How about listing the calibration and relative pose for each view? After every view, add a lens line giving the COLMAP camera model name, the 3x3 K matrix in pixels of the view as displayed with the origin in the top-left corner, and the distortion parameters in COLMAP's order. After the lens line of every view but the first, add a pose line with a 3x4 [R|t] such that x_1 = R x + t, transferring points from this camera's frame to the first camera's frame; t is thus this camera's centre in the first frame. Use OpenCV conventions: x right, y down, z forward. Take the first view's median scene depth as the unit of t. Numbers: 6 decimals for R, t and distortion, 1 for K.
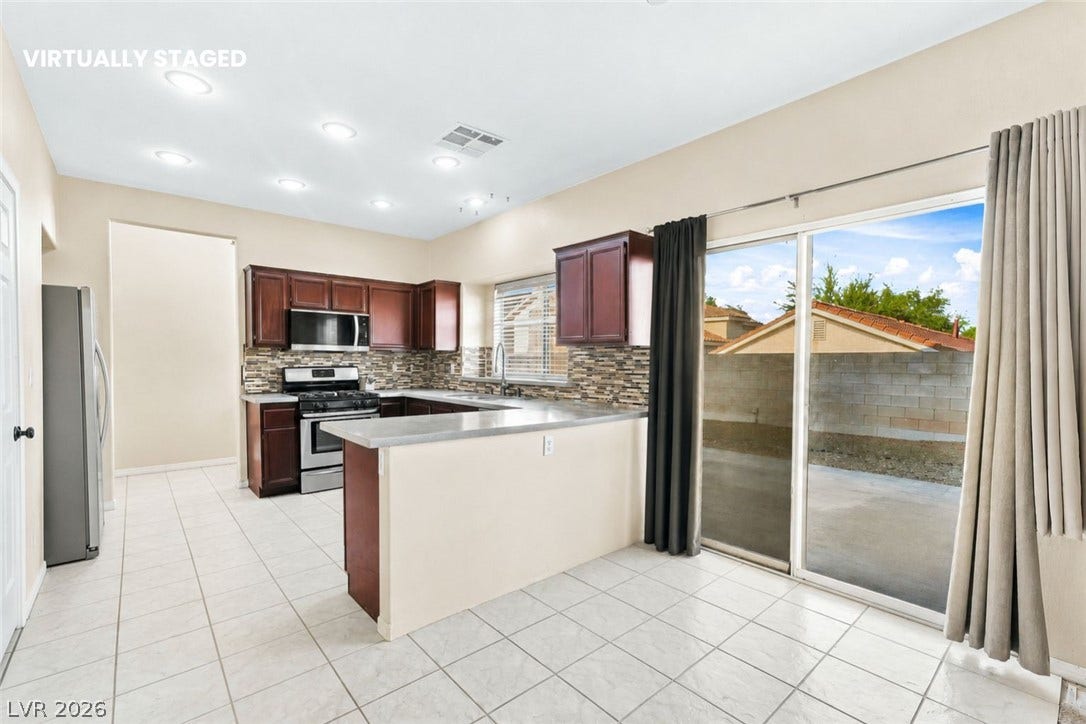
lens RADIAL K [[472.7, 0, 538.1], [0, 472.7, 370.4], [0, 0, 1]] dist [0.005516, -0.000912]
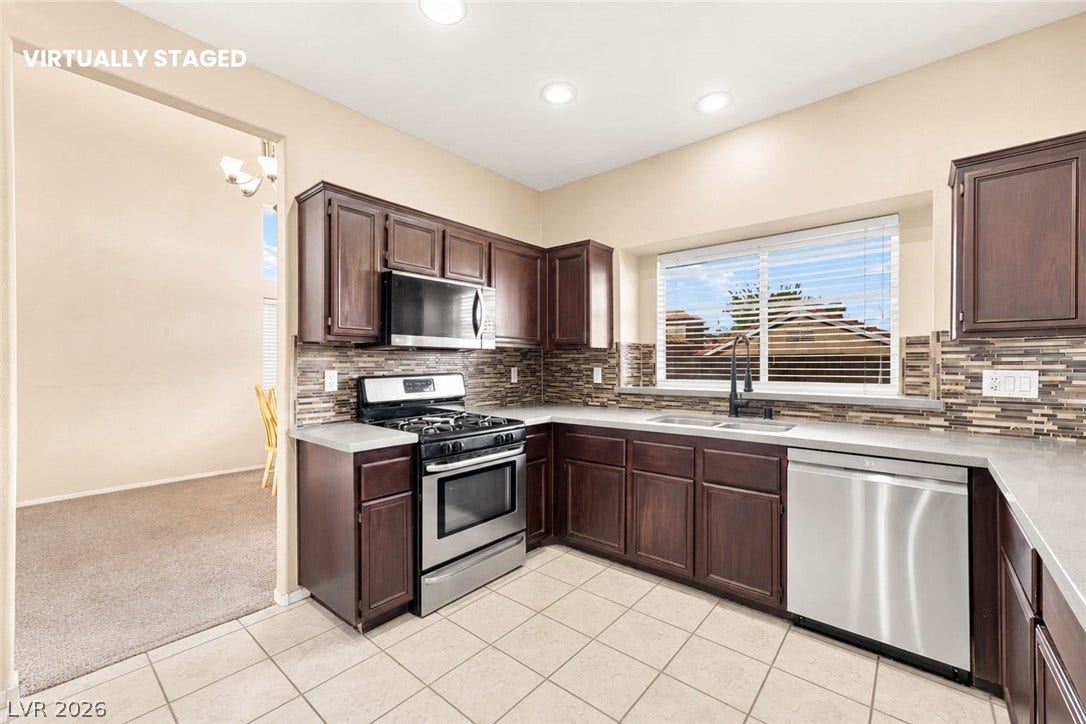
lens RADIAL K [[446.7, 0, 546.2], [0, 446.7, 363.5], [0, 0, 1]] dist [-0.004467, 0.001503]
pose [[0.989500, -0.006446, 0.144390, -0.421953], [0.008934, 0.999822, -0.016588, -0.012710], [-0.144257, 0.017704, 0.989382, 0.467912]]
